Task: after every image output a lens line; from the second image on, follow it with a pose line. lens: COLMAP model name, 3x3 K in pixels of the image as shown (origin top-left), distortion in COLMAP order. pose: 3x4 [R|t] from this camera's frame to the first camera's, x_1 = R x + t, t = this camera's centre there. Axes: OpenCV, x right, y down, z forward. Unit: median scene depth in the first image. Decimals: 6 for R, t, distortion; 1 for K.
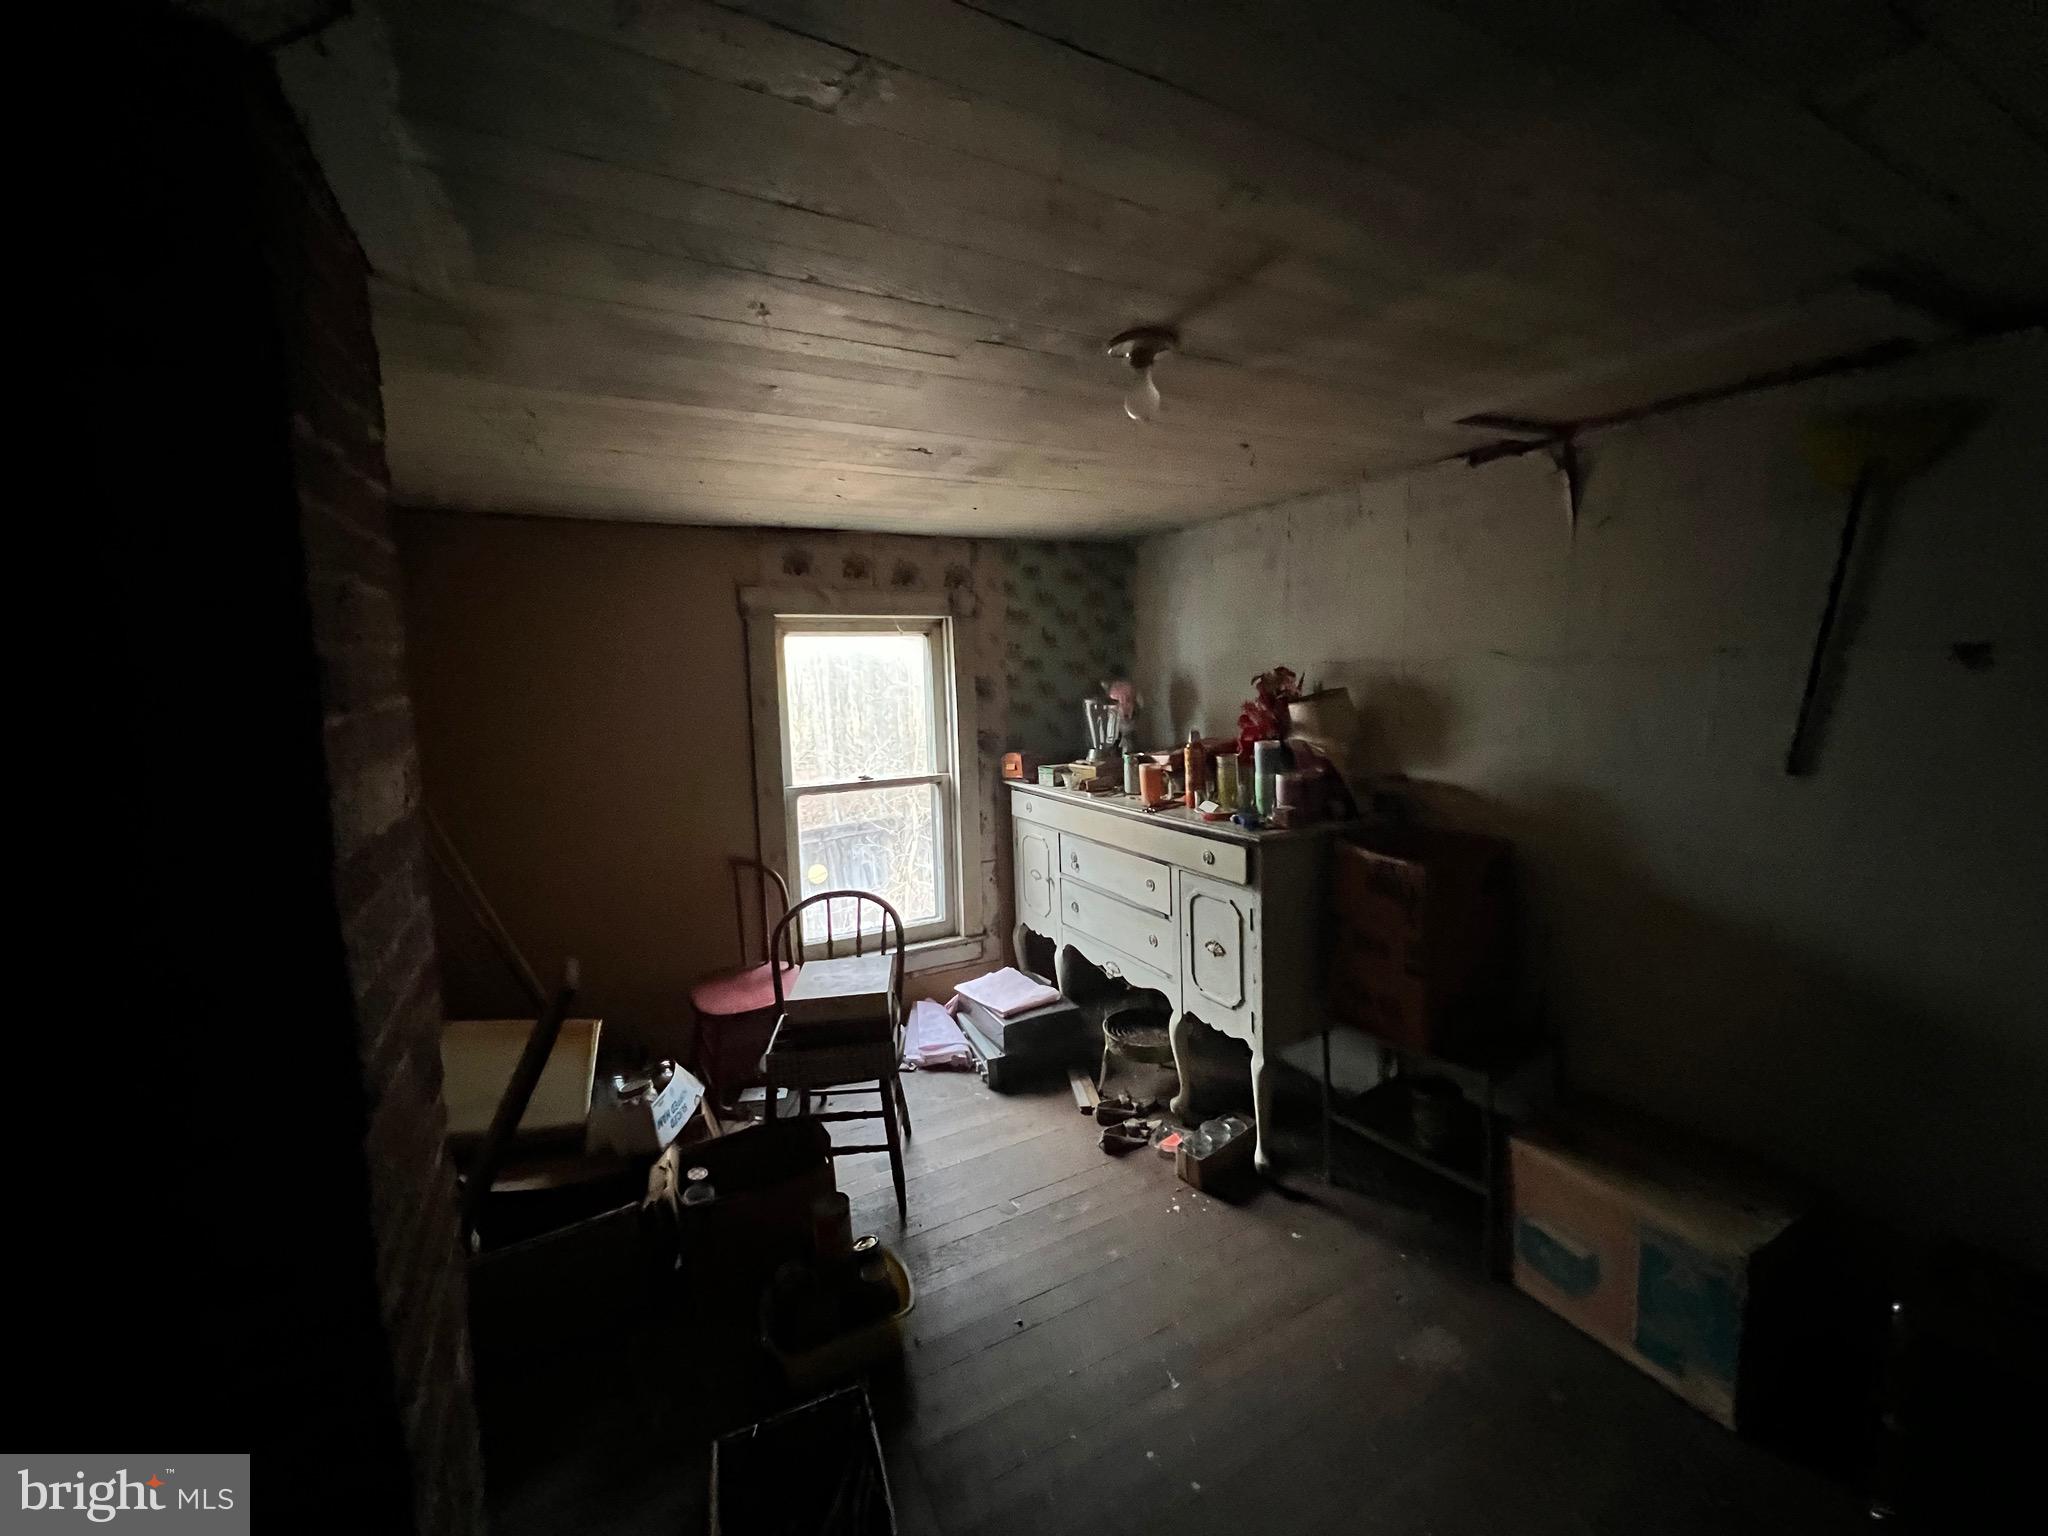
lens RADIAL K [[818.5, 0, 1020.5], [0, 818.5, 760.1], [0, 0, 1]] dist [-0.000116, -0.000041]
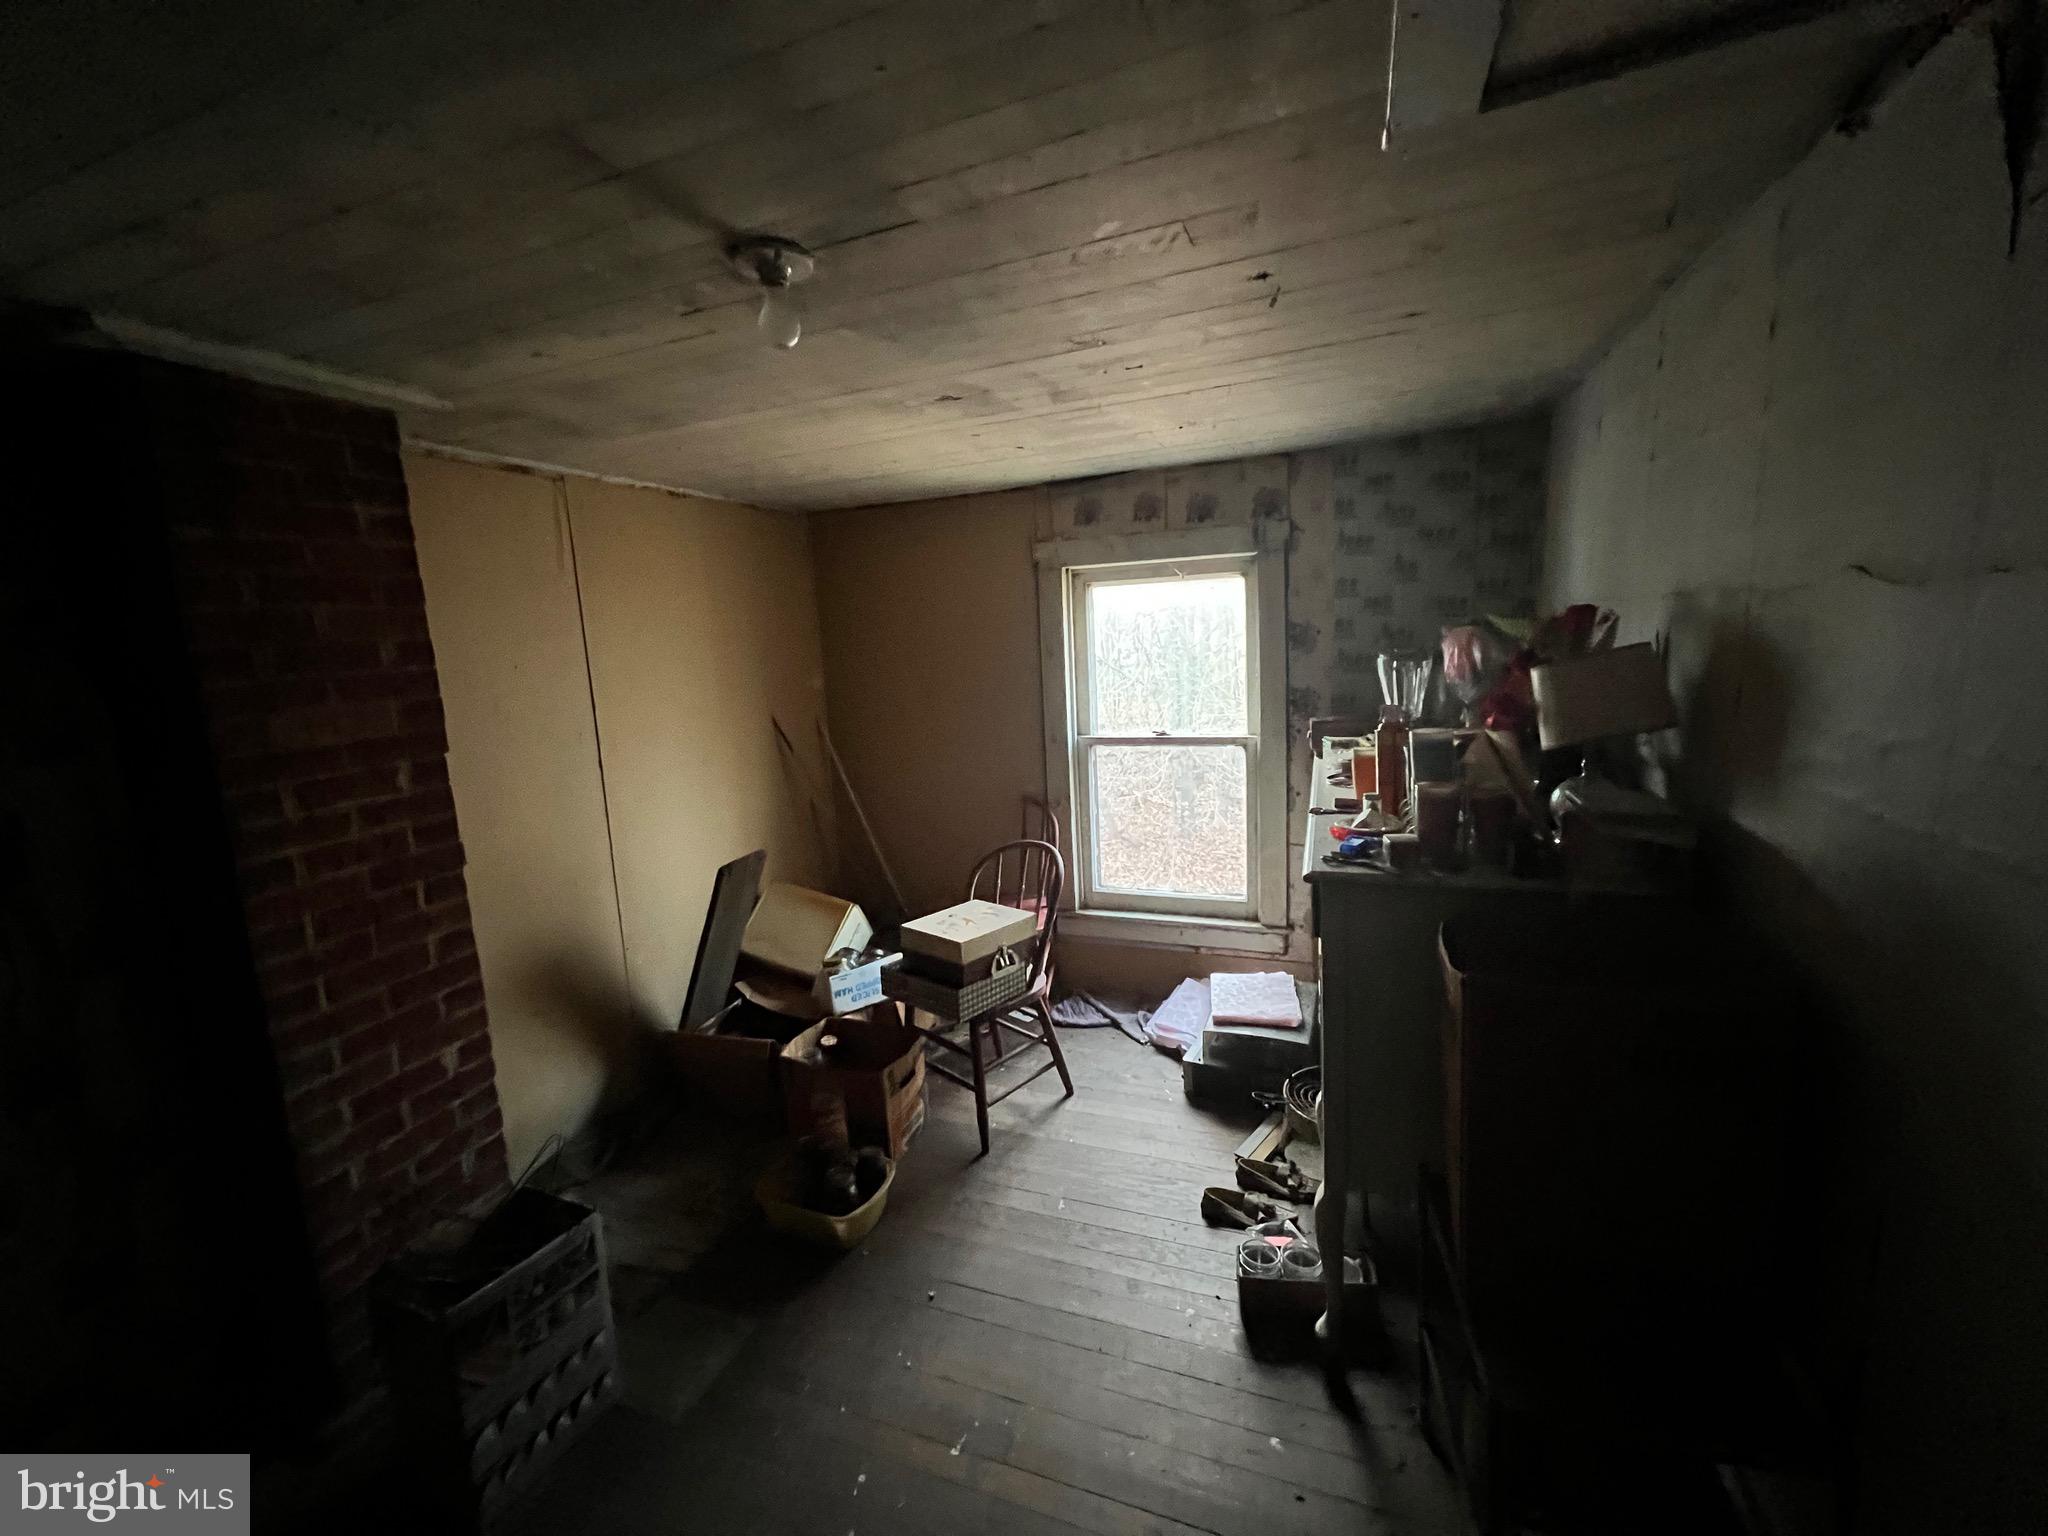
lens RADIAL K [[818.5, 0, 1020.5], [0, 818.5, 760.1], [0, 0, 1]] dist [-0.000116, -0.000041]
pose [[0.656943, 0.106086, -0.746439, 0.420431], [-0.047610, 0.993912, 0.099356, -0.034238], [0.752435, -0.029733, 0.657995, 0.256389]]
